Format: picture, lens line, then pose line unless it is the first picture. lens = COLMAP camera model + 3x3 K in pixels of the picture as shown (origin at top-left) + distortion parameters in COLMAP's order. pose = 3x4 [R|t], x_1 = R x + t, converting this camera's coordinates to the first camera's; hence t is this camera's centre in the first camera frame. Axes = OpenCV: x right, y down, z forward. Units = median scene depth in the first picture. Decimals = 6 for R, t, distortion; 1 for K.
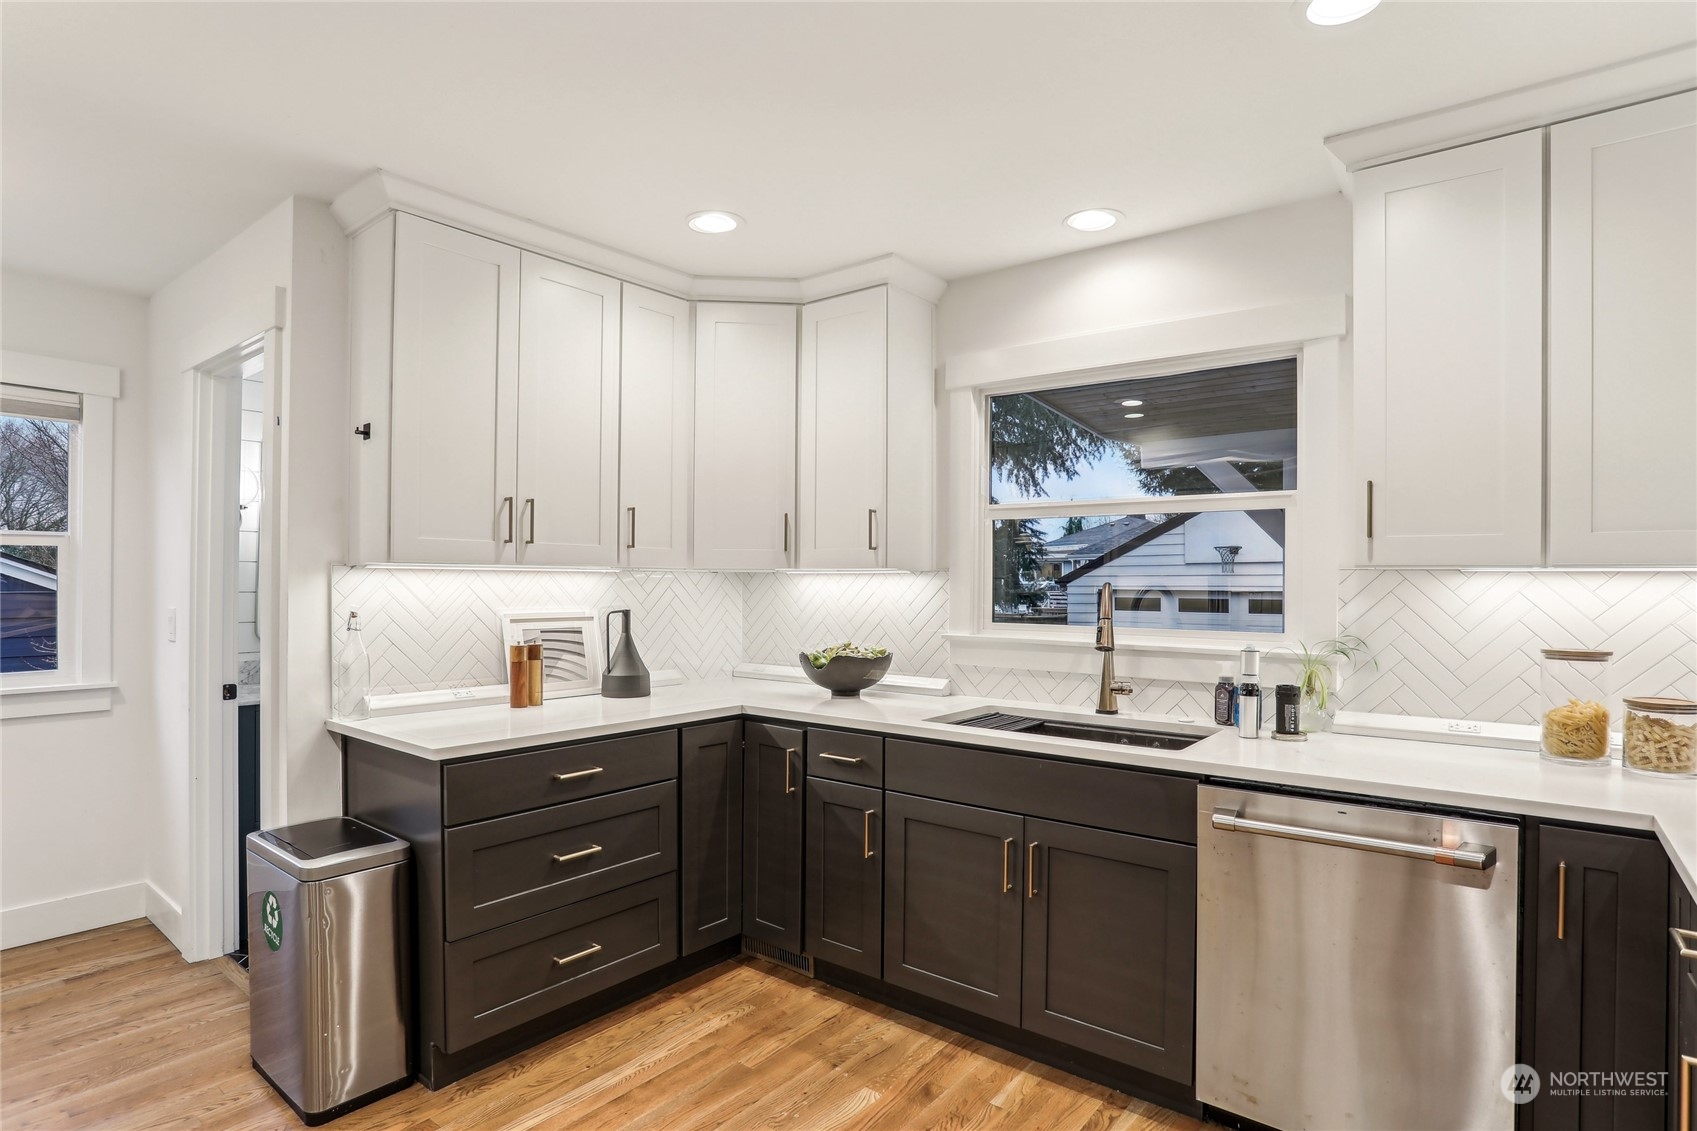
lens RADIAL K [[902.5, 0, 814.6], [0, 902.5, 574.3], [0, 0, 1]] dist [-0.021703, 0.000199]
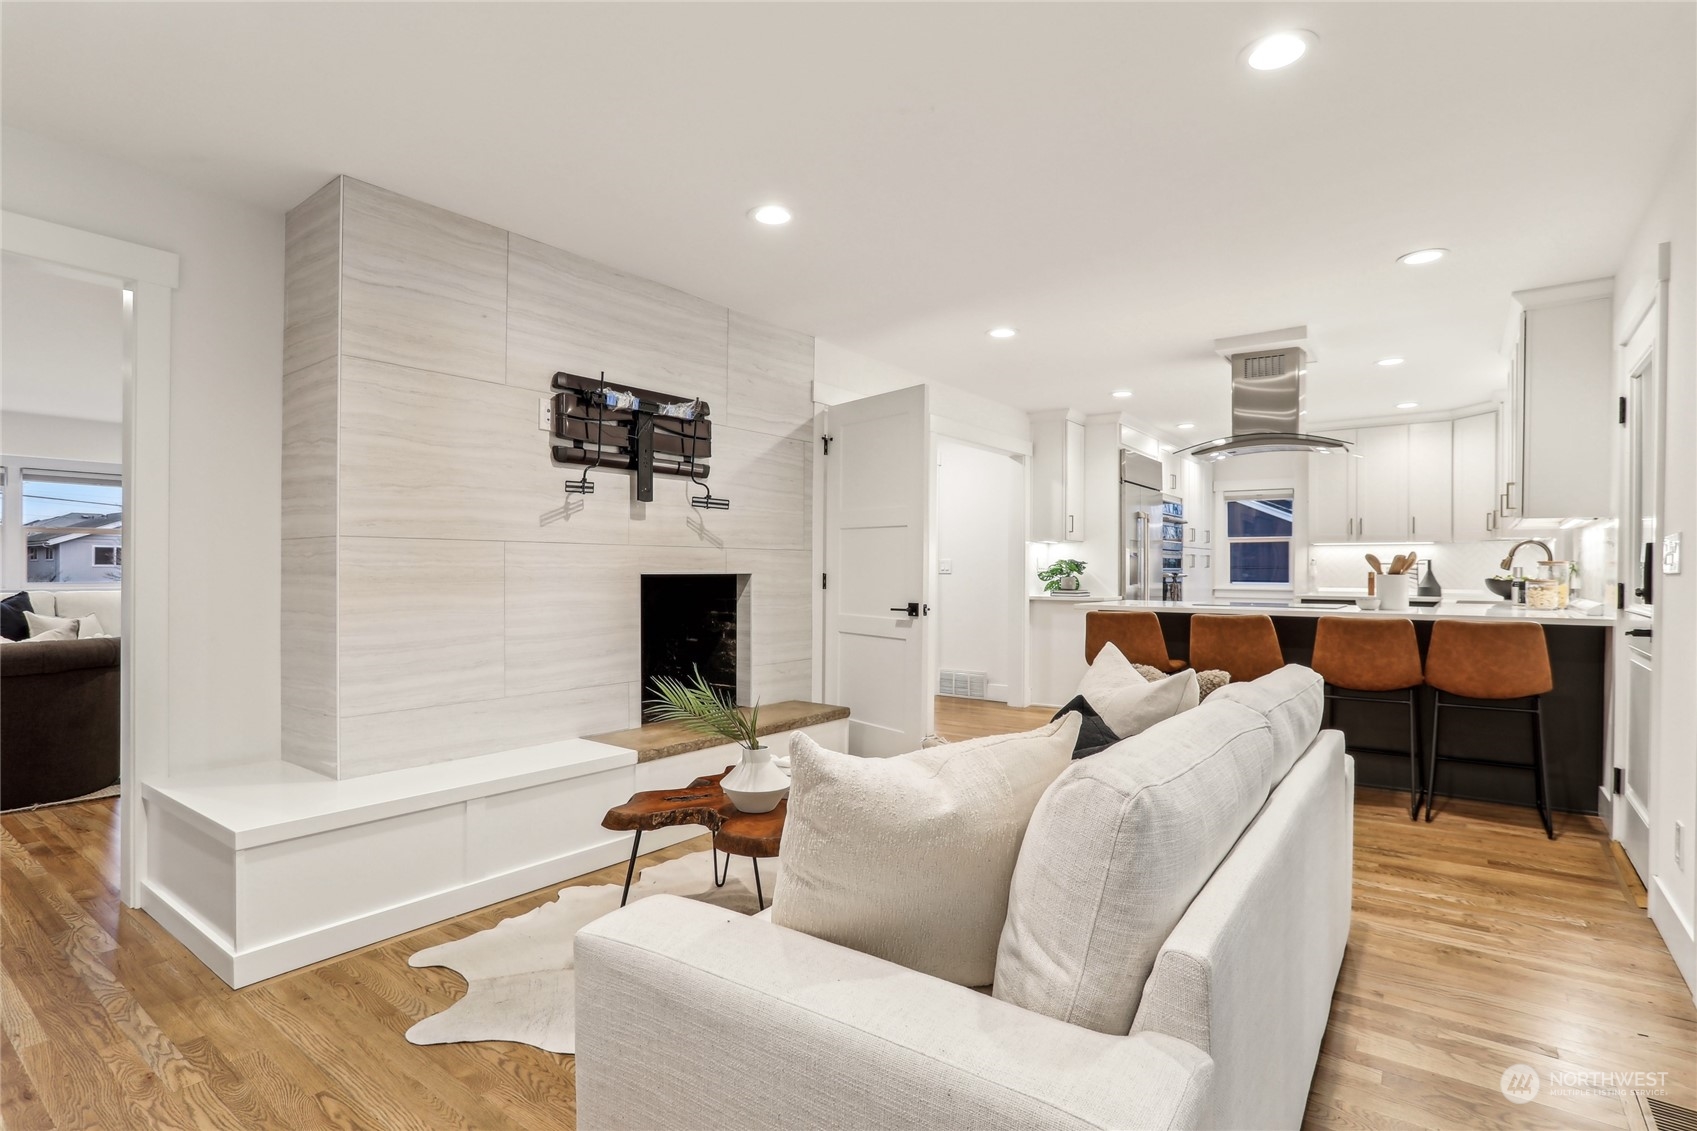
lens RADIAL K [[837.2, 0, 853.3], [0, 837.2, 570.7], [0, 0, 1]] dist [-0.014230, 0.001222]
pose [[0.031274, -0.007794, -0.999480, 2.075608], [0.003084, 0.999966, -0.007701, 0.088874], [0.999506, -0.002842, 0.031297, -0.619634]]
